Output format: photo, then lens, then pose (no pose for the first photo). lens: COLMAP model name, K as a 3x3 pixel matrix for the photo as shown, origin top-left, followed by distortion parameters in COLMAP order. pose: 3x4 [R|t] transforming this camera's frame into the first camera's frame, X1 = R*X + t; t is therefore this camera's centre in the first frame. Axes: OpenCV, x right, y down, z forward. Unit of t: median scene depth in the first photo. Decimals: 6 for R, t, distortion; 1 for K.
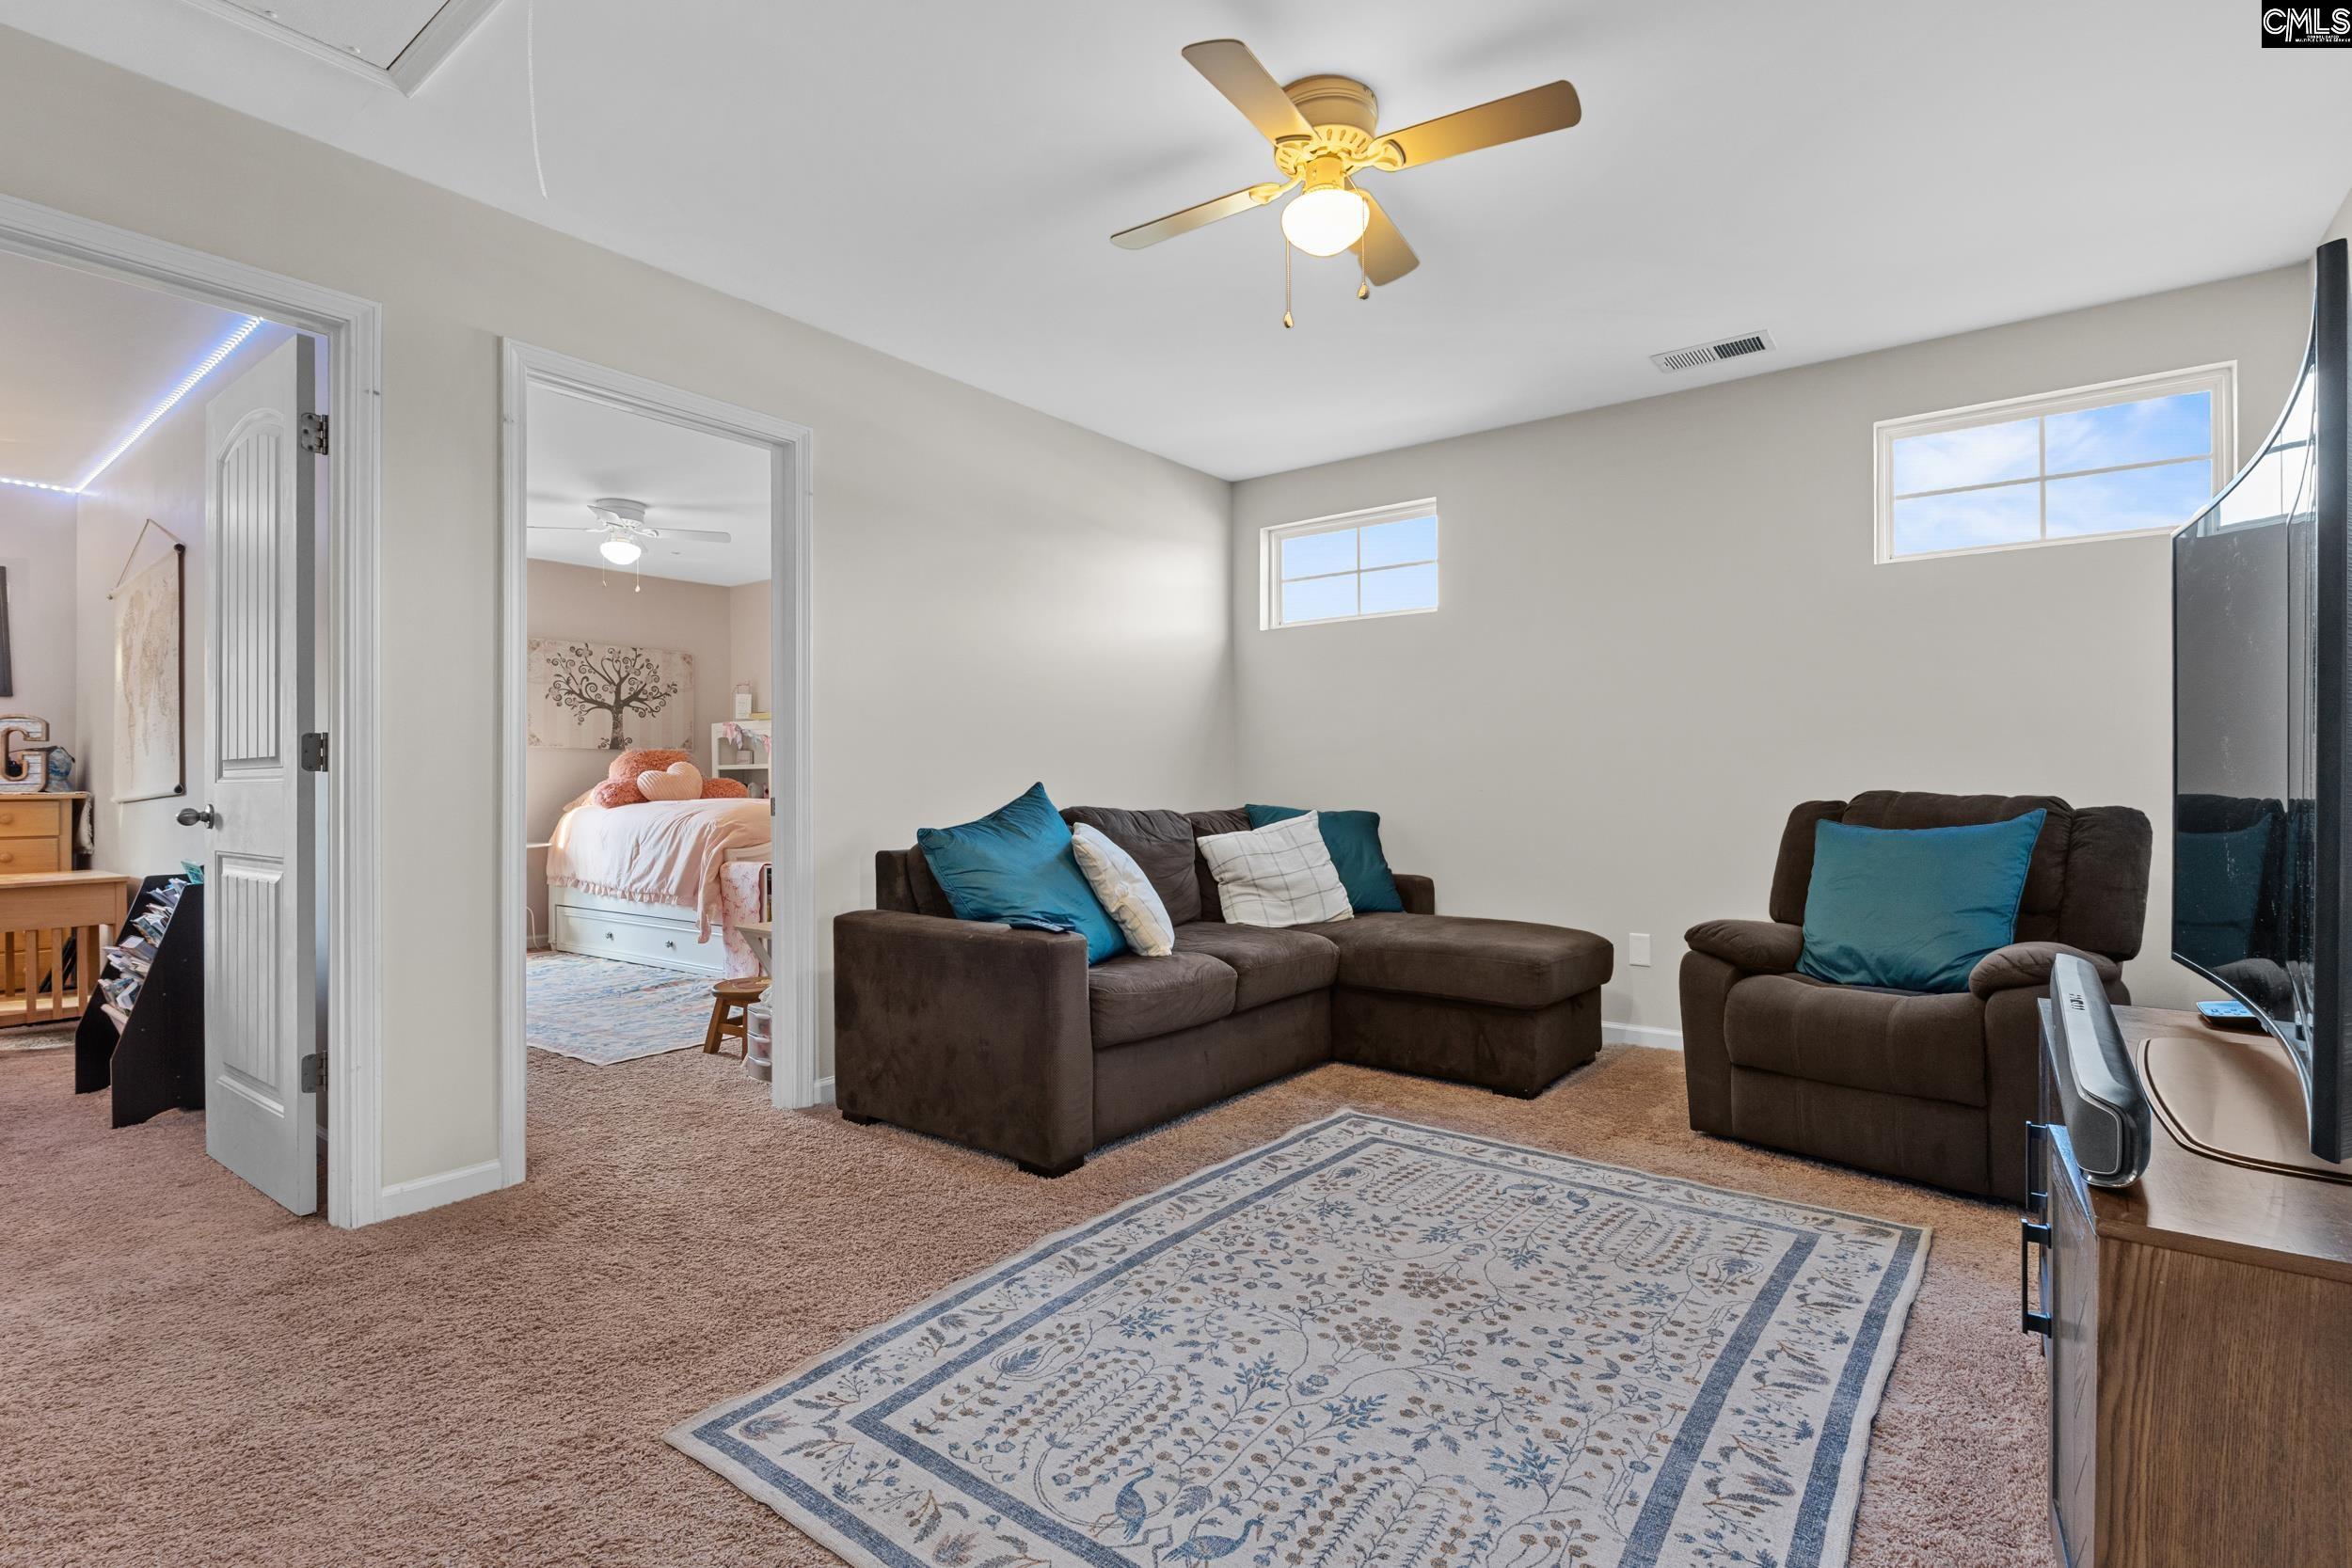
lens RADIAL K [[1080.7, 0, 1175.3], [0, 1080.7, 785.8], [0, 0, 1]] dist [-0.002546, -0.000805]
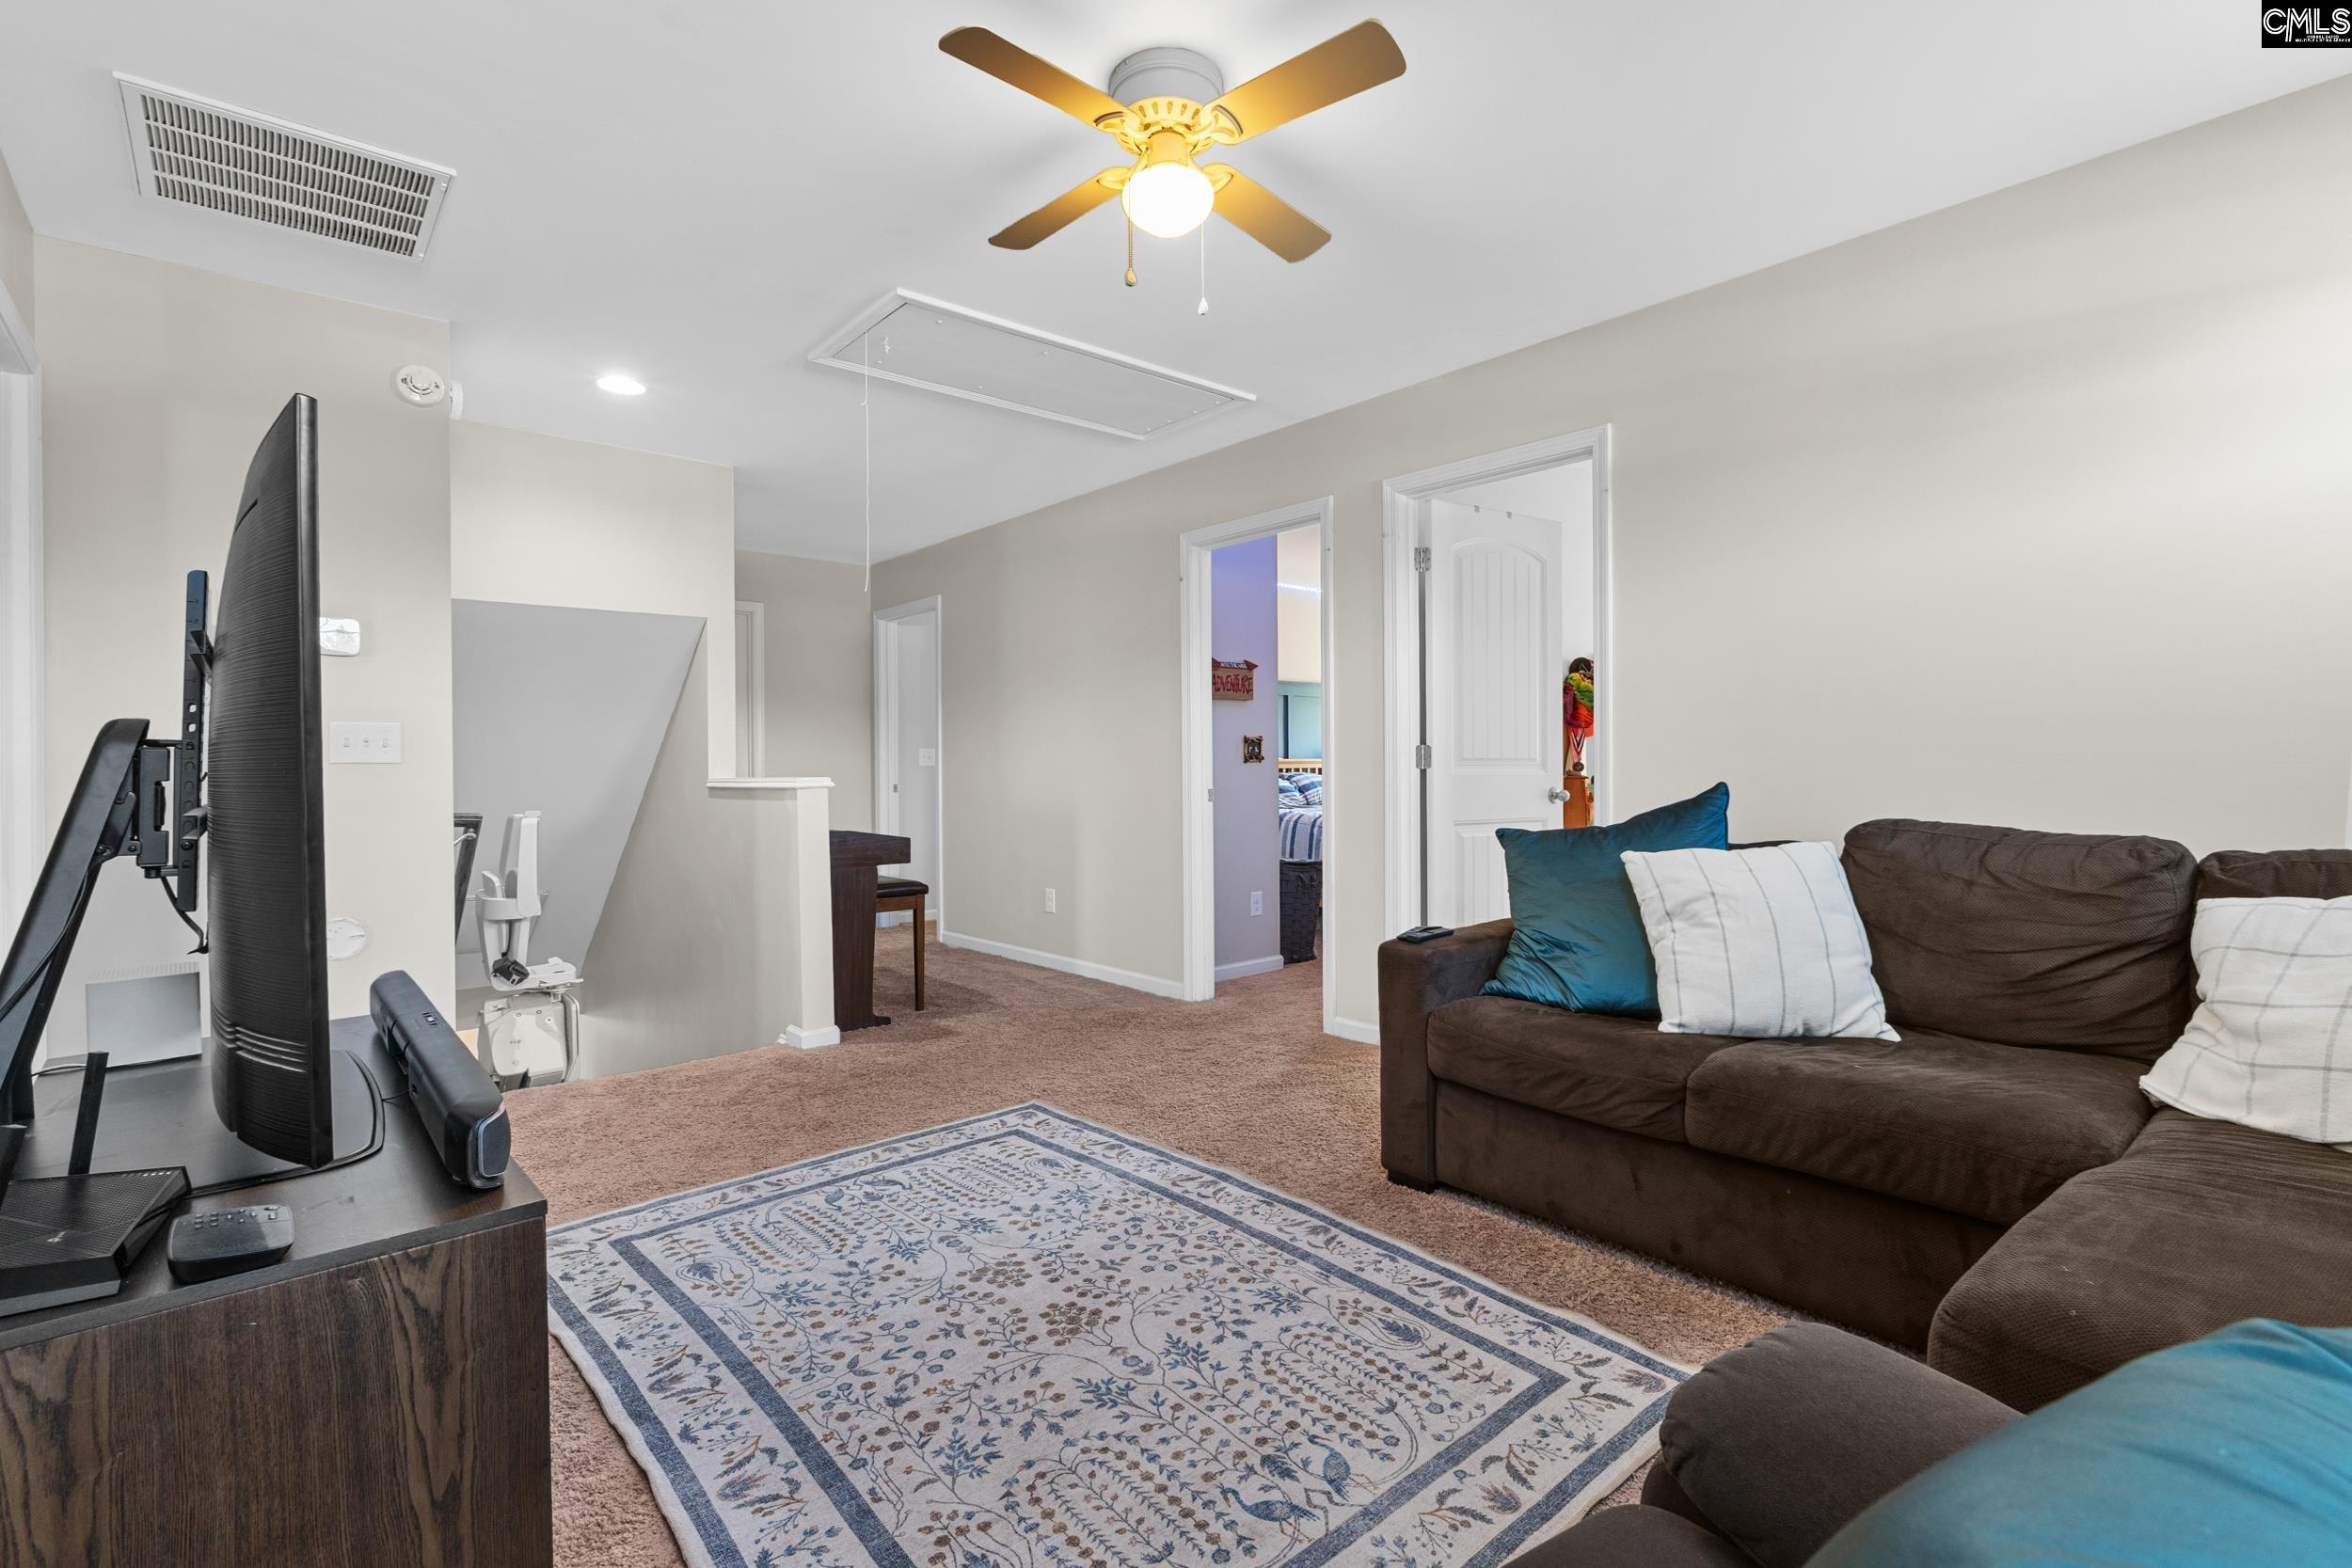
lens RADIAL K [[1080.7, 0, 1173.4], [0, 1080.7, 776.5], [0, 0, 1]] dist [-0.002546, -0.000805]
pose [[-0.195795, 0.012810, -0.980561, 1.229179], [0.011718, 0.999874, 0.010723, -0.033260], [0.980575, -0.009391, -0.195920, 1.365227]]
